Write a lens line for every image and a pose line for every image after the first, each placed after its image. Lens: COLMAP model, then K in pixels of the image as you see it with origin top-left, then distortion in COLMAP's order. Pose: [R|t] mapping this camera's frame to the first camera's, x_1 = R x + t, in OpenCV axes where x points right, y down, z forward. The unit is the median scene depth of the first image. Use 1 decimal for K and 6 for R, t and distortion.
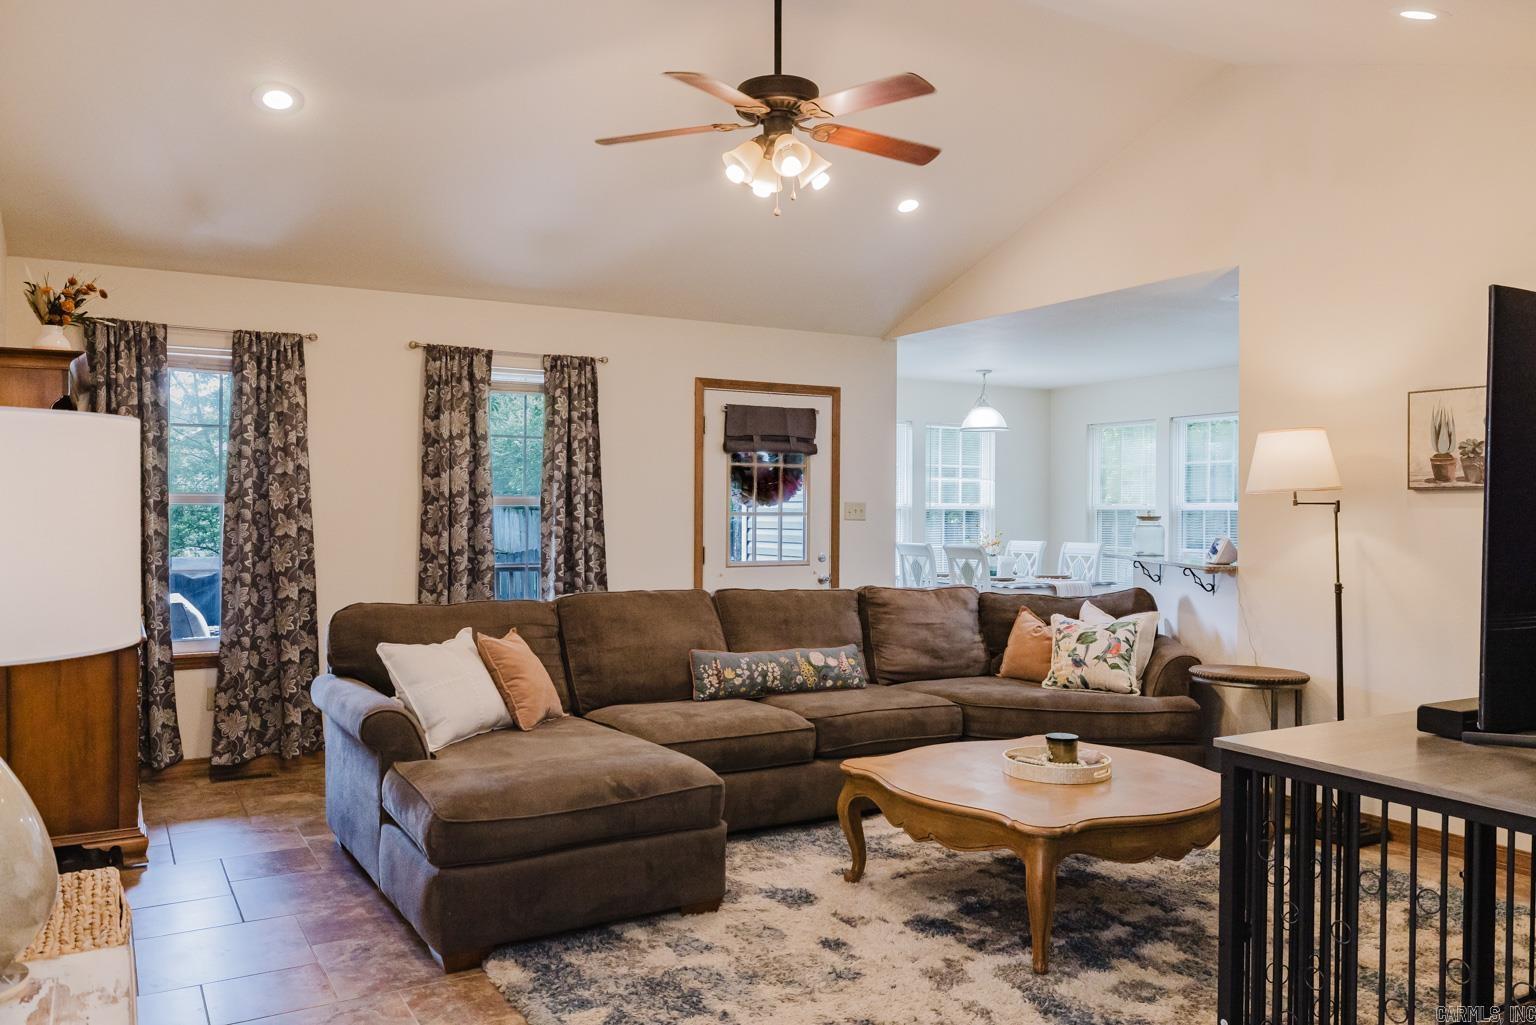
lens RADIAL K [[1148.7, 0, 768.0], [0, 1148.7, 512.5], [0, 0, 1]] dist [-0.002753, 0.000585]
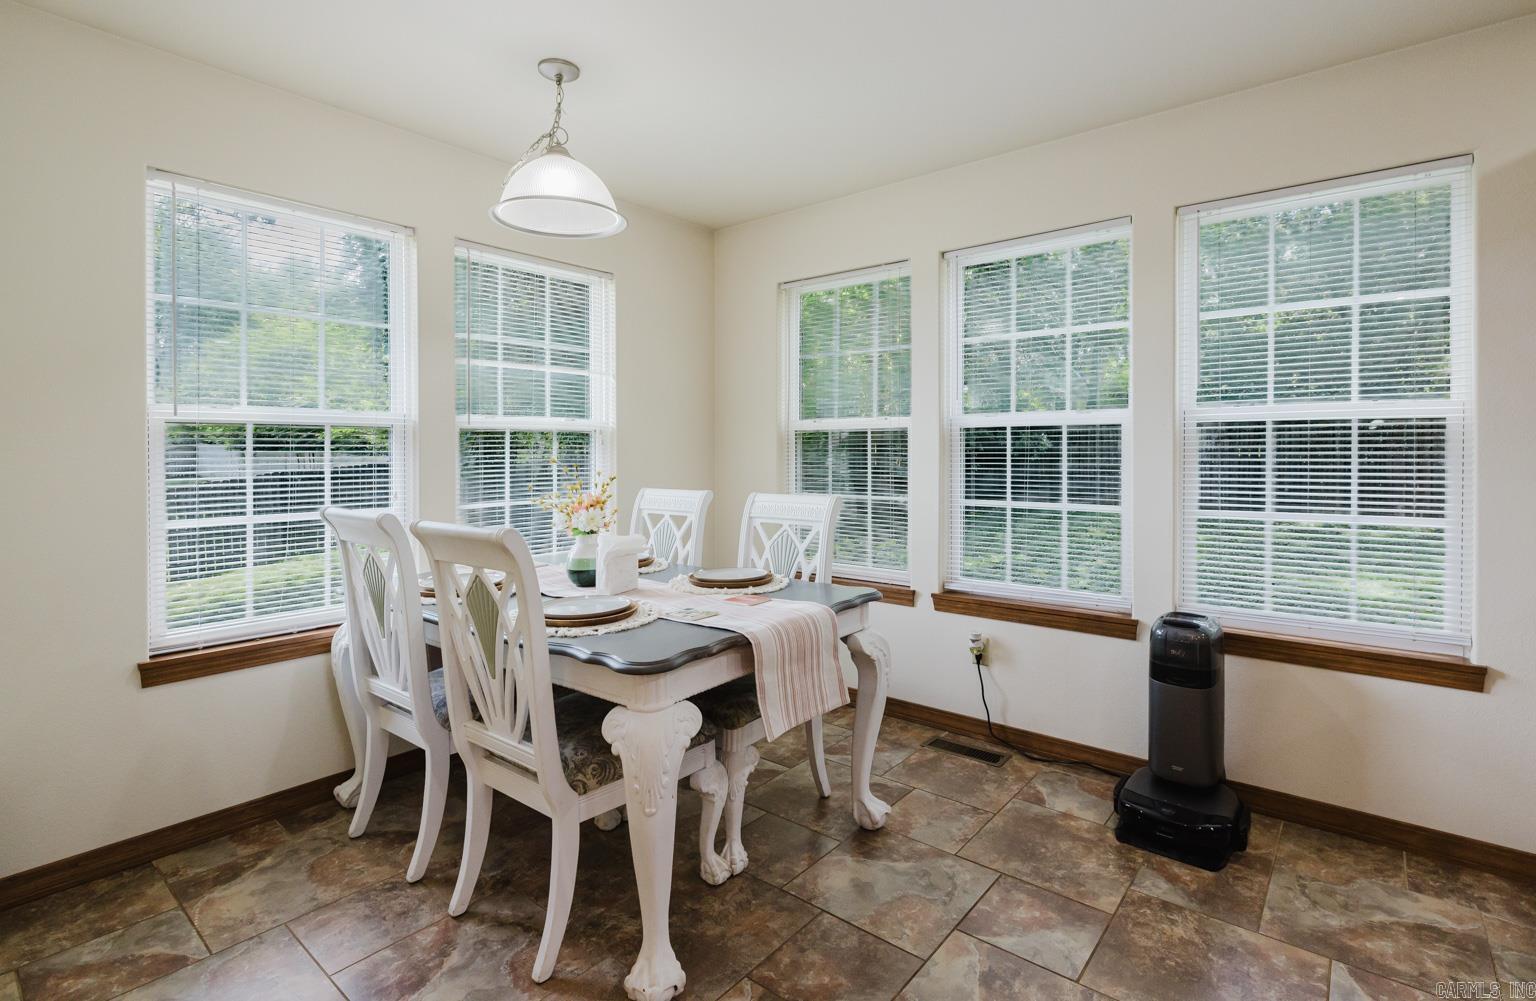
lens RADIAL K [[722.6, 0, 795.7], [0, 722.6, 452.5], [0, 0, 1]] dist [-0.002483, -0.000581]
pose [[0.932717, -0.006084, 0.360559, 0.272271], [0.005349, 0.999981, 0.003036, 0.013020], [-0.360570, -0.000903, 0.932732, 1.159737]]
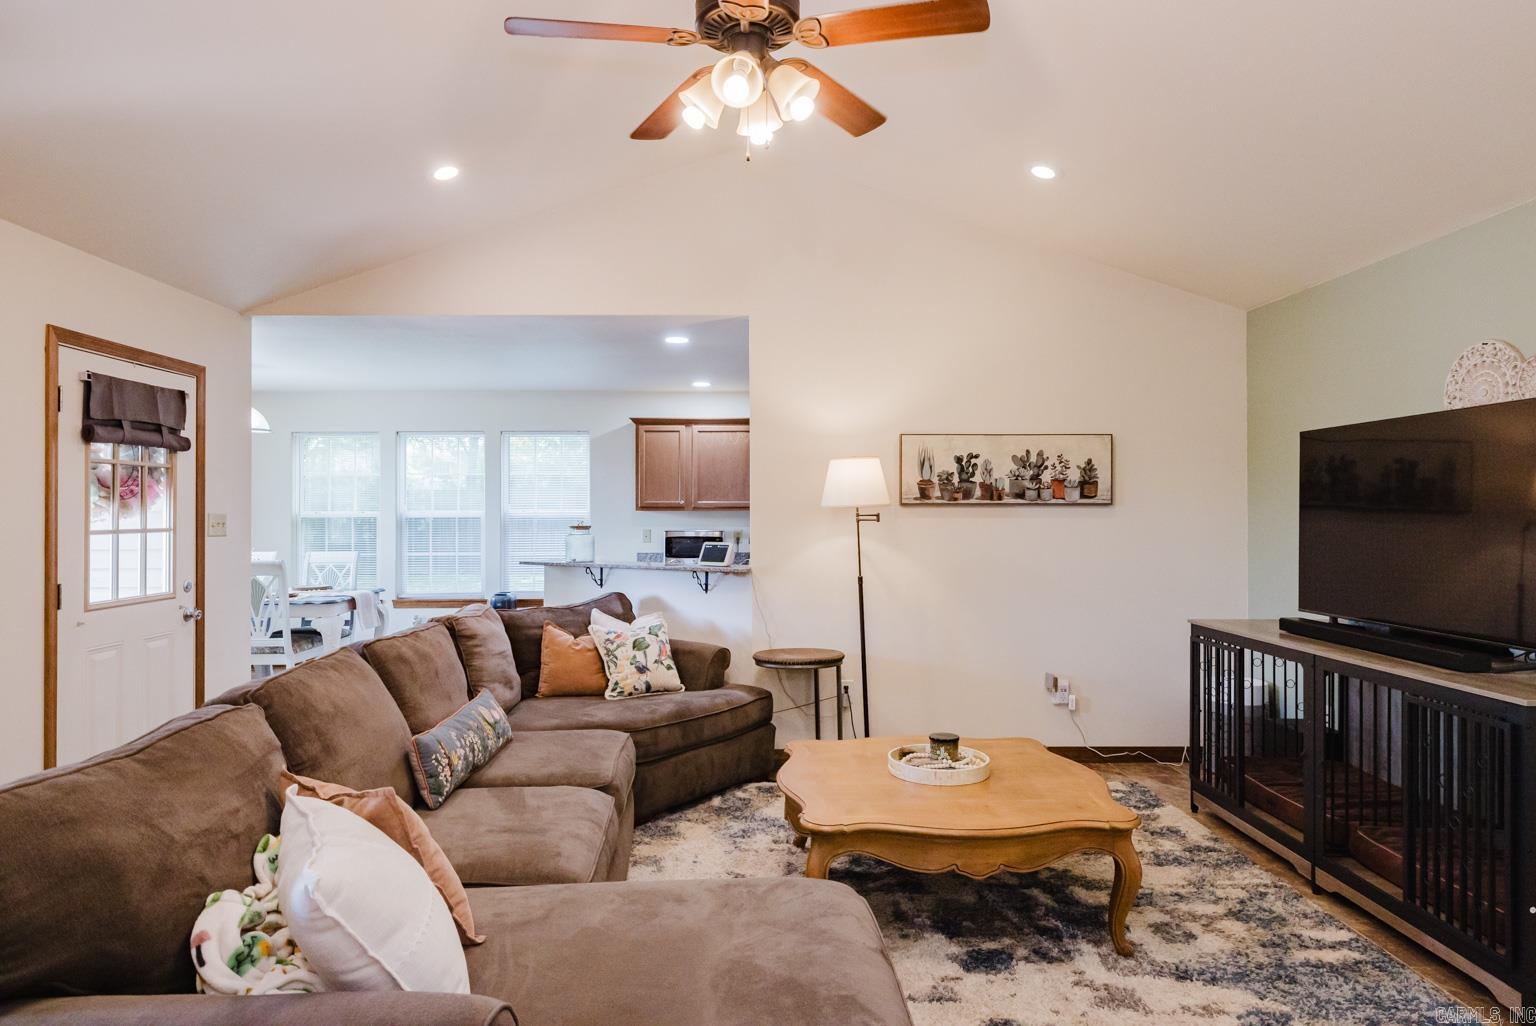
lens RADIAL K [[910.6, 0, 741.2], [0, 910.6, 510.6], [0, 0, 1]] dist [-0.000281, 0.000946]
pose [[0.500519, -0.003416, 0.865719, -0.369596], [0.007067, 0.999975, -0.000140, -0.010922], [-0.865697, 0.006188, 0.500531, 0.474617]]
